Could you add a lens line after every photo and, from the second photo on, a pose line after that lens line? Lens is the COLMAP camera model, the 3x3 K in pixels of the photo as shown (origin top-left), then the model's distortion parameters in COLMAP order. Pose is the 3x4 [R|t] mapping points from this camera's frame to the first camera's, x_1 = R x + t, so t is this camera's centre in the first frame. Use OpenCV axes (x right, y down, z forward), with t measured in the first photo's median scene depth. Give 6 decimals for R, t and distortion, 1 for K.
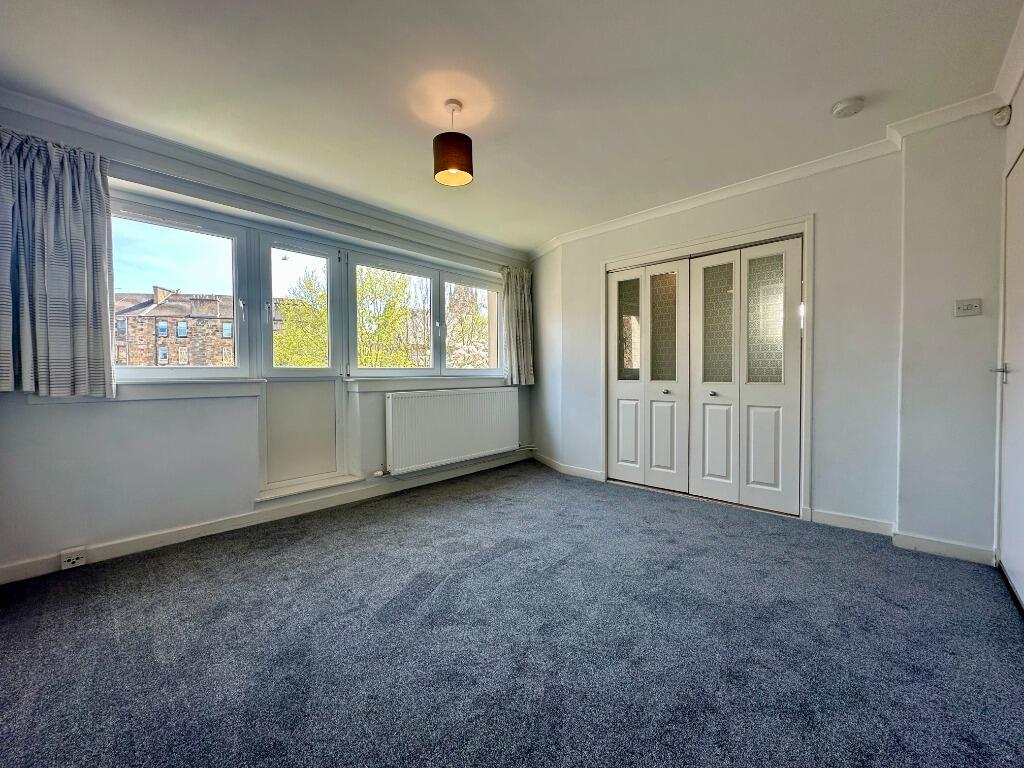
lens RADIAL K [[408.4, 0, 511.8], [0, 408.4, 384.4], [0, 0, 1]] dist [-0.002204, 0.000754]
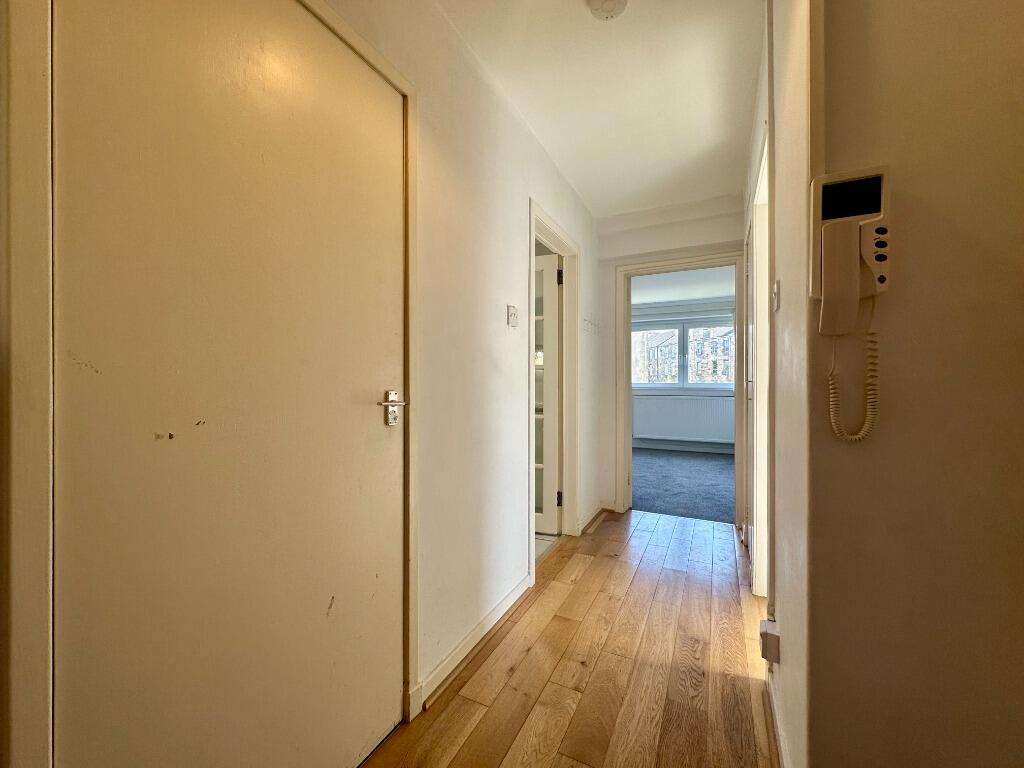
lens RADIAL K [[408.4, 0, 514.1], [0, 408.4, 383.7], [0, 0, 1]] dist [-0.002204, 0.000754]
pose [[0.283442, 0.006901, -0.958964, 1.339184], [-0.025154, 0.999684, -0.000241, -0.018537], [0.958659, 0.024191, 0.283526, -0.127646]]
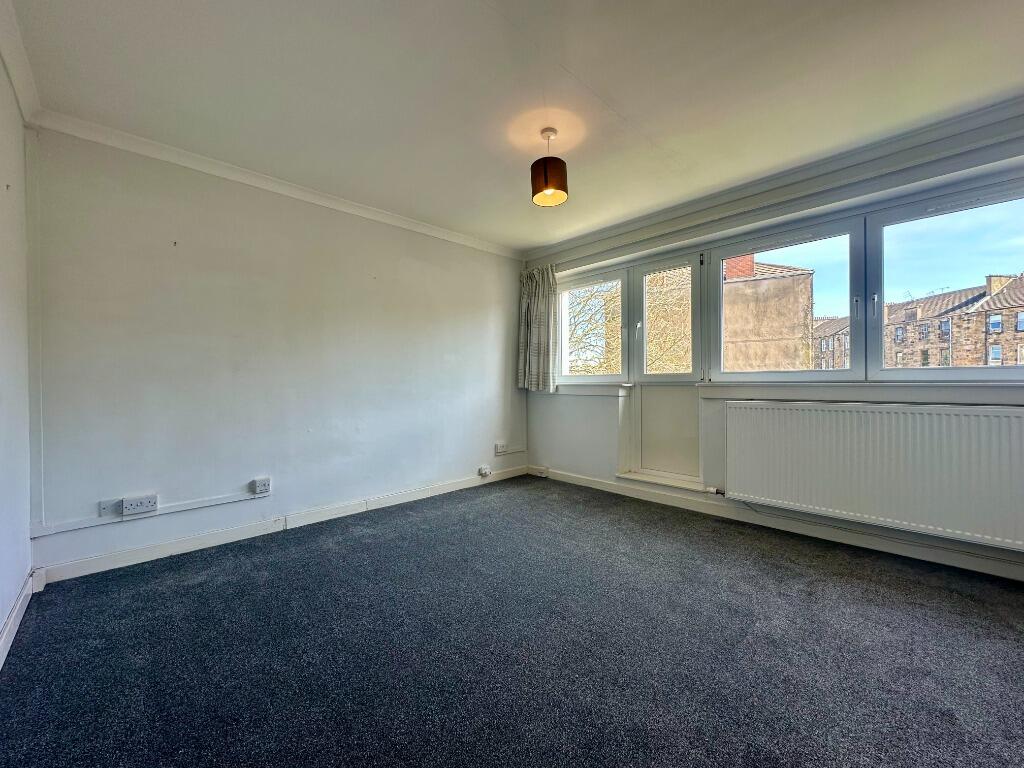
lens RADIAL K [[408.4, 0, 511.3], [0, 408.4, 383.6], [0, 0, 1]] dist [-0.002204, 0.000754]
pose [[-0.045462, 0.009444, -0.998921, 0.531570], [-0.020480, 0.999736, 0.010384, -0.013682], [0.998756, 0.020930, -0.045257, 0.538117]]
